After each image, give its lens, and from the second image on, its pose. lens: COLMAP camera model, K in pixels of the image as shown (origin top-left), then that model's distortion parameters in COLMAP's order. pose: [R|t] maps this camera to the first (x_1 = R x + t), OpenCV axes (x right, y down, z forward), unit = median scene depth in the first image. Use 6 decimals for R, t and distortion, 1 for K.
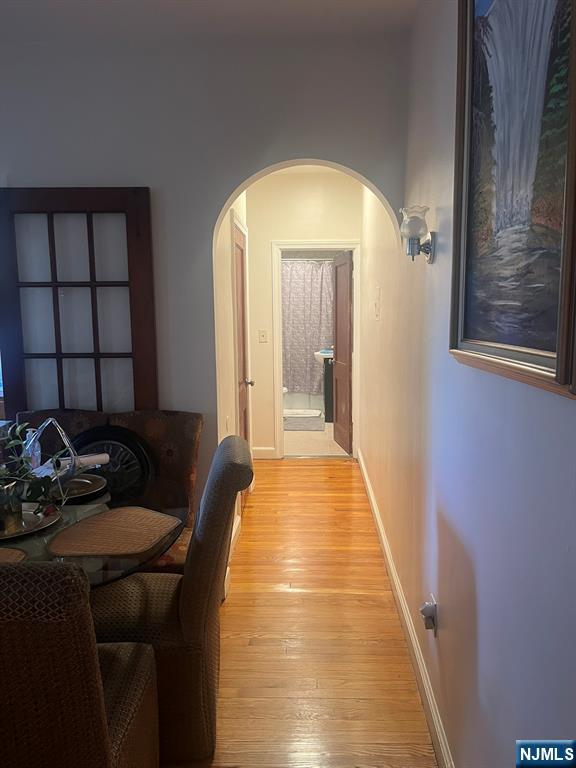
lens RADIAL K [[592.0, 0, 288.0], [0, 592.0, 384.0], [0, 0, 1]] dist [0.026777, 0.000119]
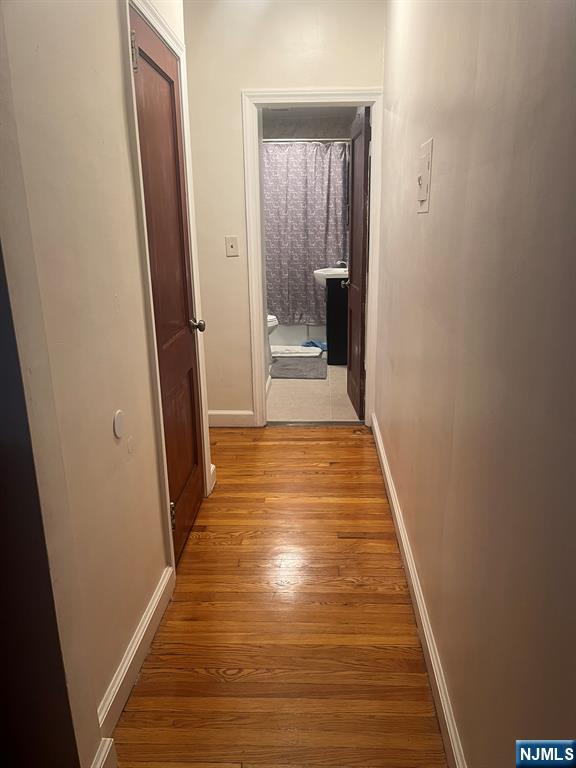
lens RADIAL K [[578.3, 0, 291.6], [0, 578.3, 400.0], [0, 0, 1]] dist [0.014820, -0.001980]
pose [[0.999971, -0.002566, -0.007180, 0.028855], [0.003782, 0.984586, 0.174859, -0.026015], [0.006621, -0.174881, 0.984567, 0.343592]]
